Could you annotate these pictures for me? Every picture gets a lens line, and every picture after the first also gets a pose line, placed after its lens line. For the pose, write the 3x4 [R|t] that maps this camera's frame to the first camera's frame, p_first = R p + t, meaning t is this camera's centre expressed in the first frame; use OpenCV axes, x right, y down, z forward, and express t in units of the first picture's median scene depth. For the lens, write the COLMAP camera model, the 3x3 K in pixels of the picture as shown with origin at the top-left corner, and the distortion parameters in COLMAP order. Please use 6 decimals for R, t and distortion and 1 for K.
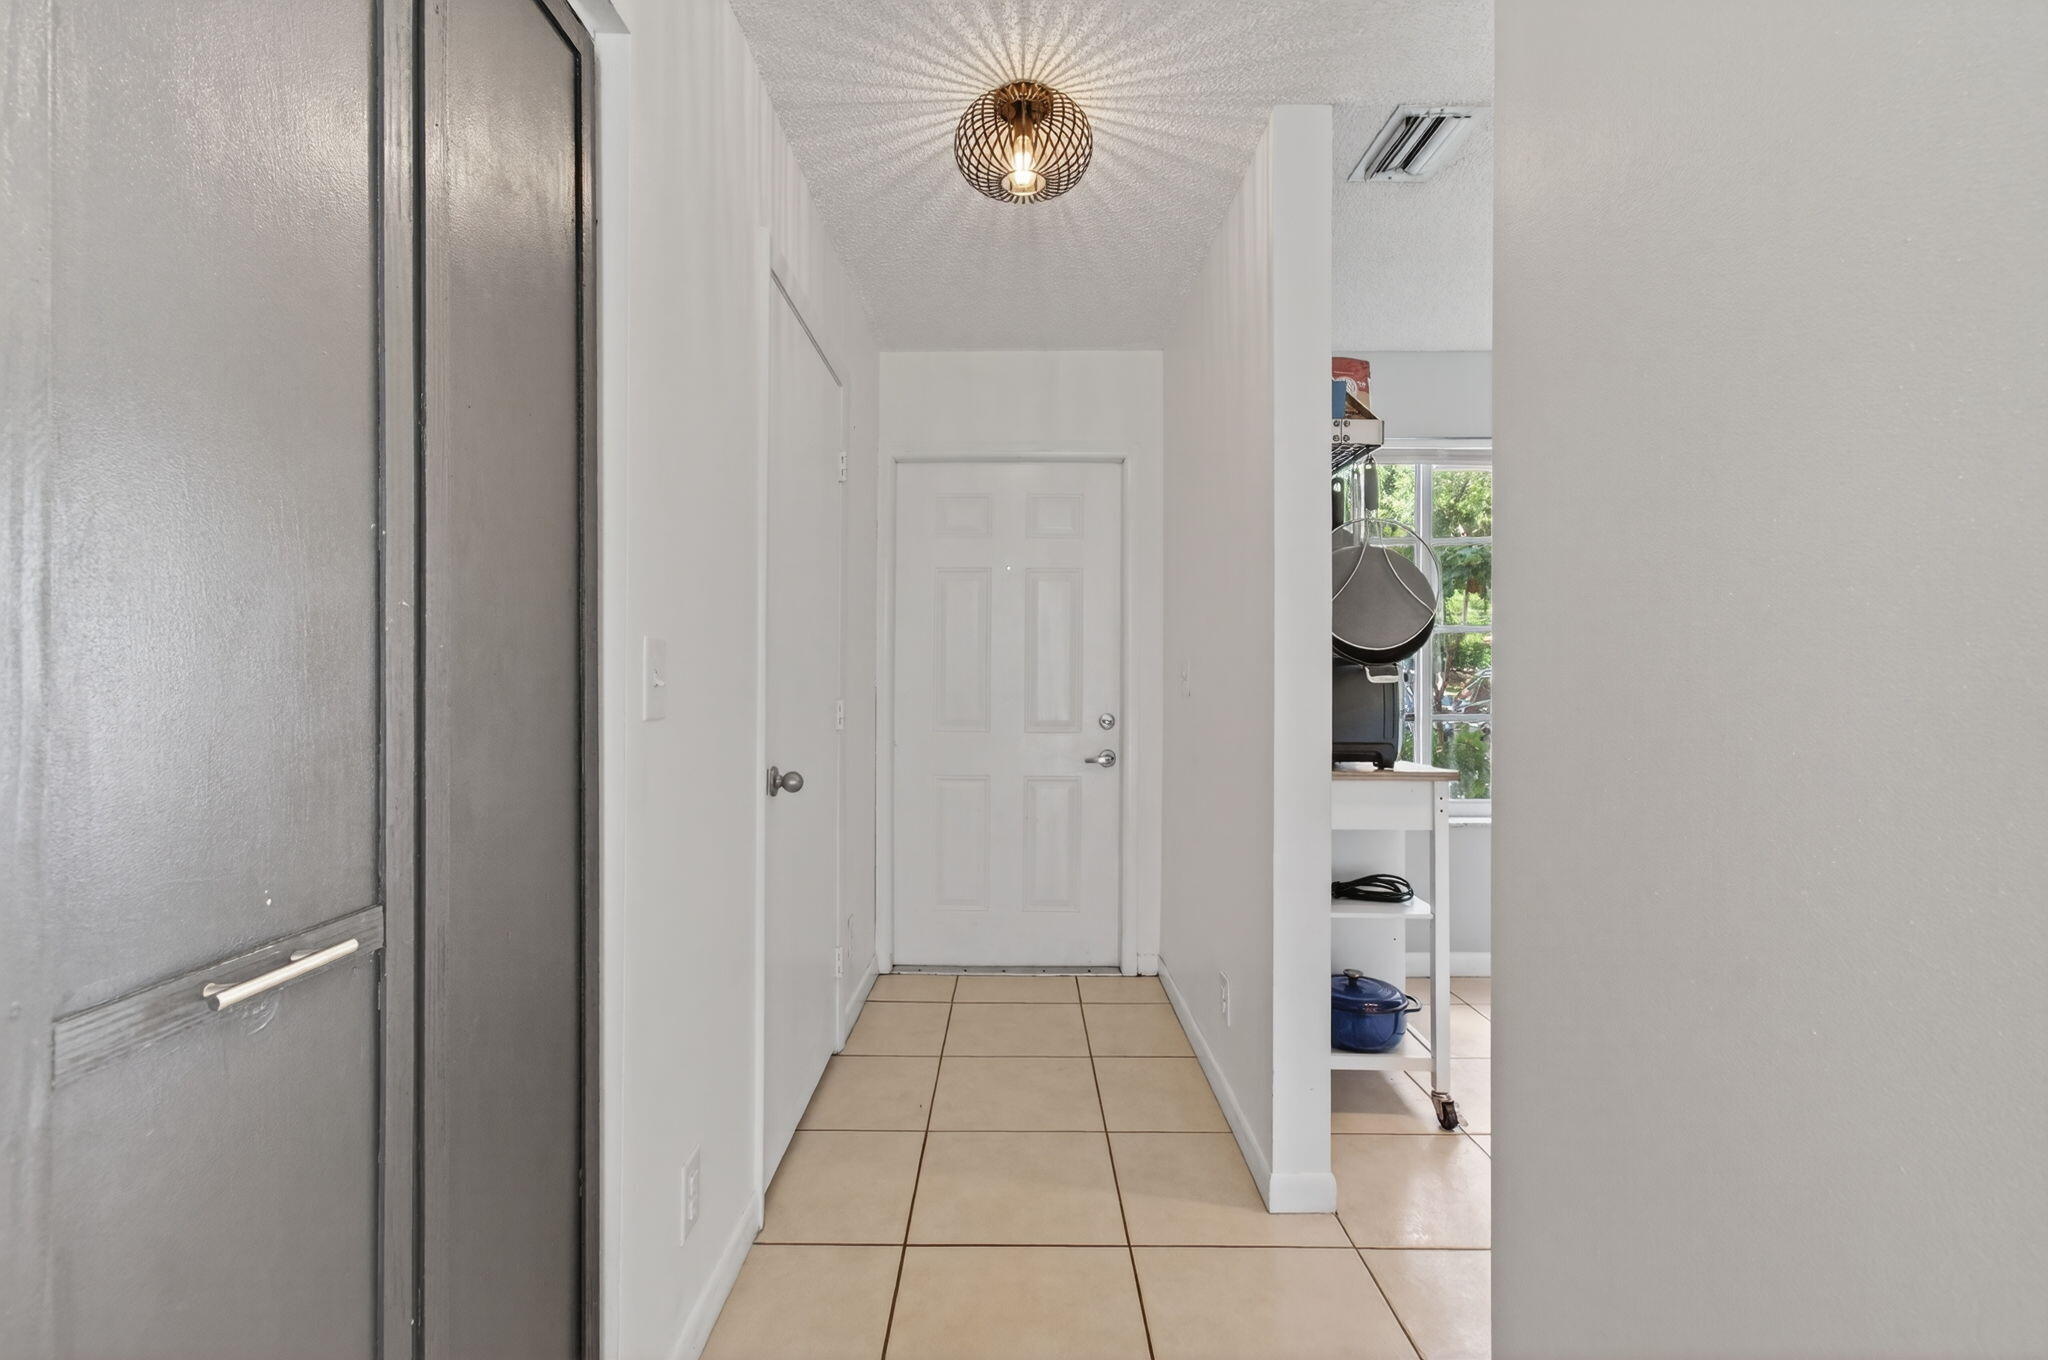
lens RADIAL K [[928.2, 0, 1017.7], [0, 928.2, 662.3], [0, 0, 1]] dist [-0.039064, 0.071008]
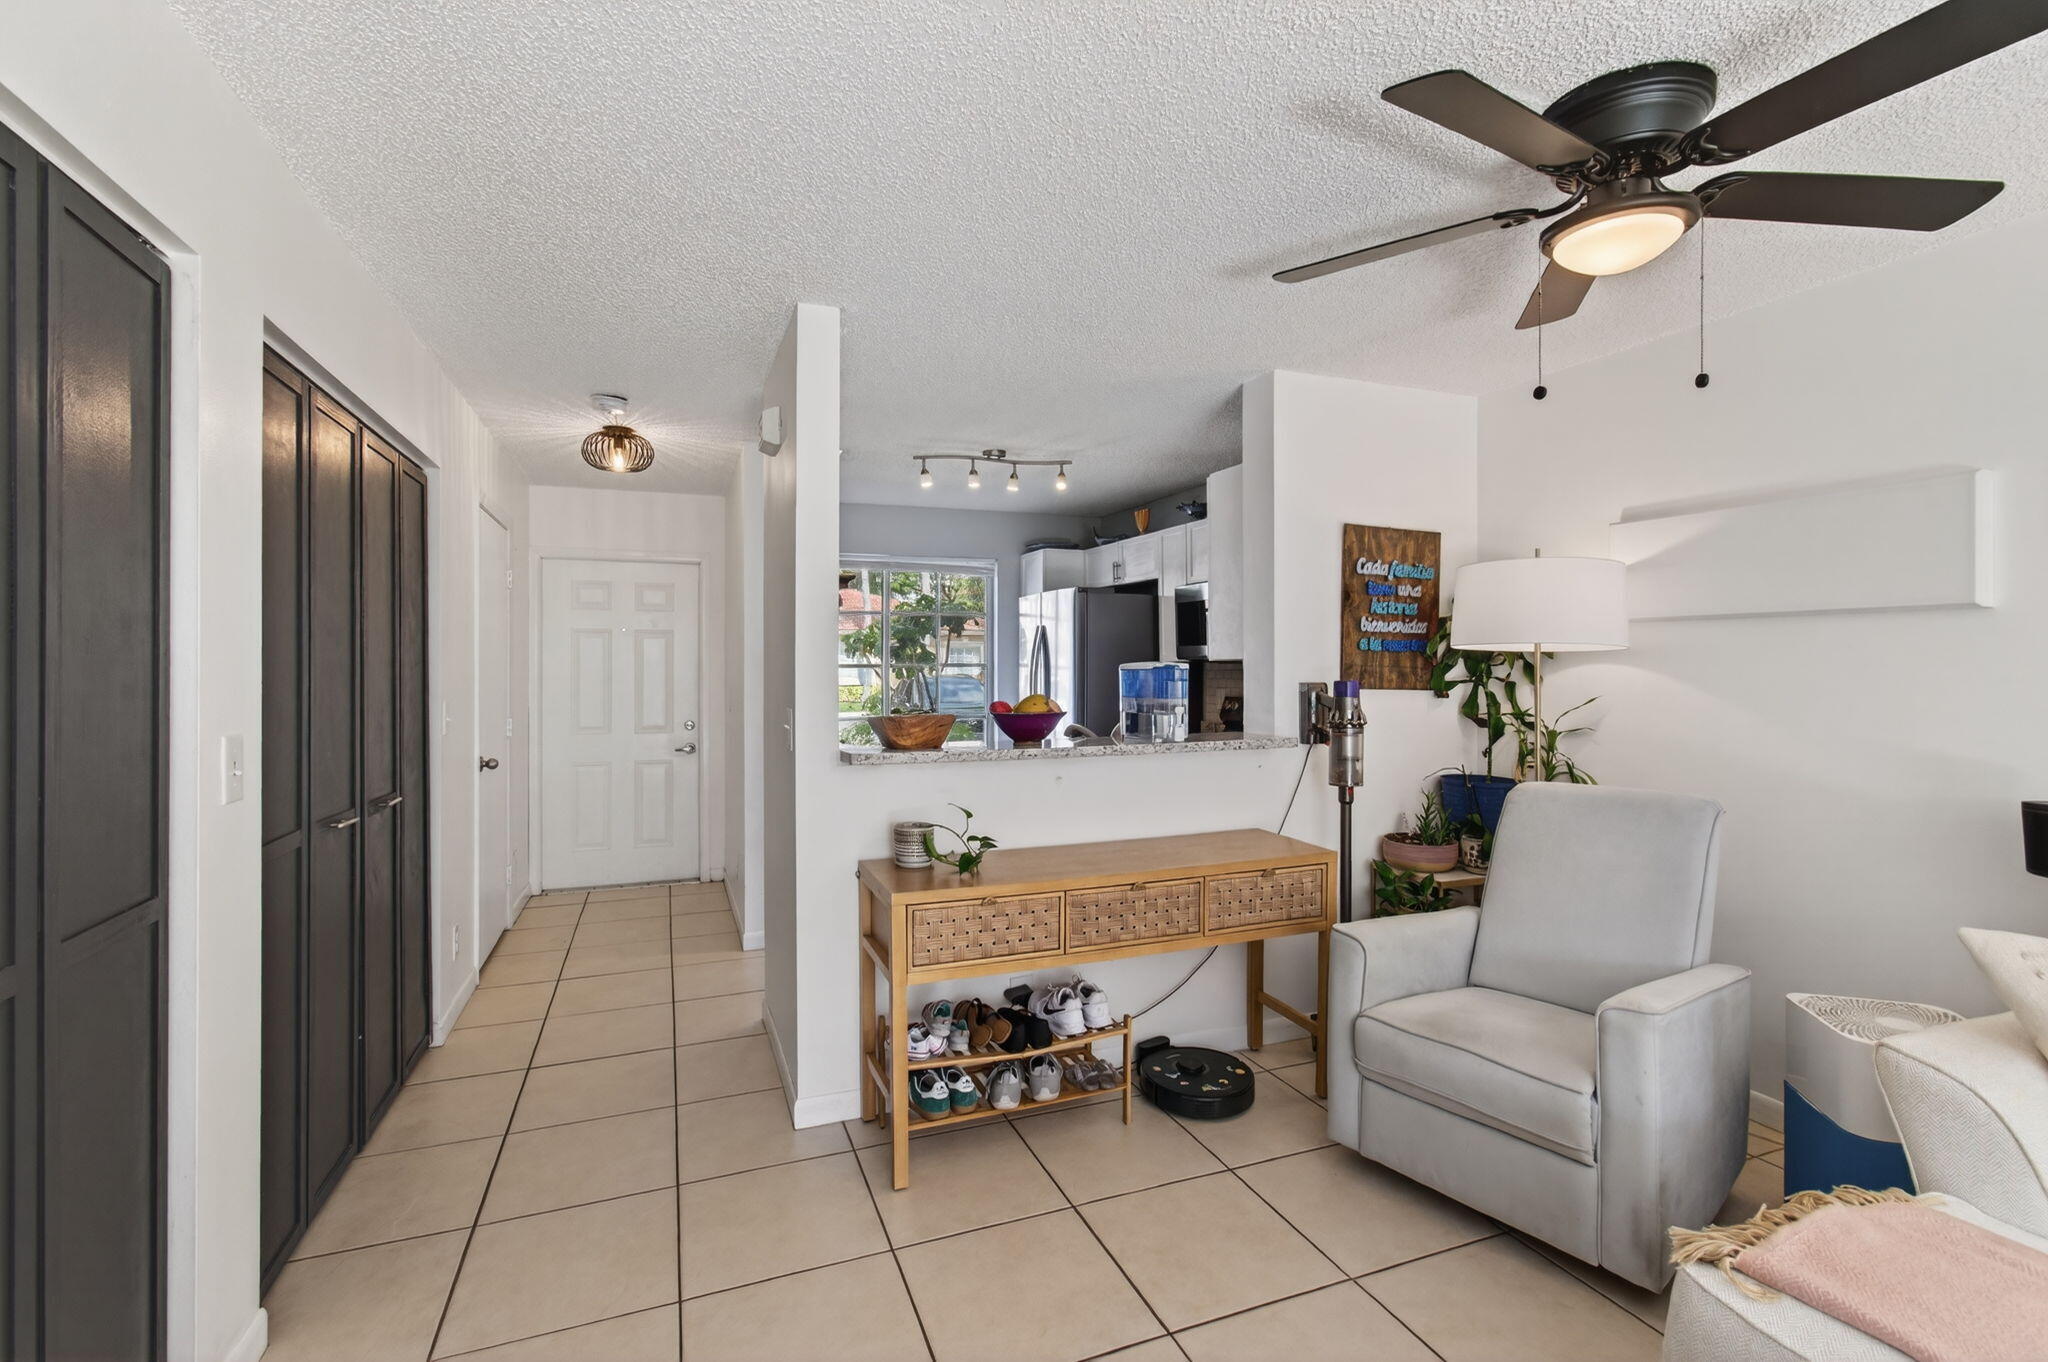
lens RADIAL K [[928.2, 0, 1017.7], [0, 928.2, 663.3], [0, 0, 1]] dist [-0.039064, 0.071008]
pose [[0.933830, -0.003750, 0.357699, 0.058849], [0.000322, 0.999953, 0.009642, -0.062533], [-0.357718, -0.008888, 0.933787, -0.745699]]
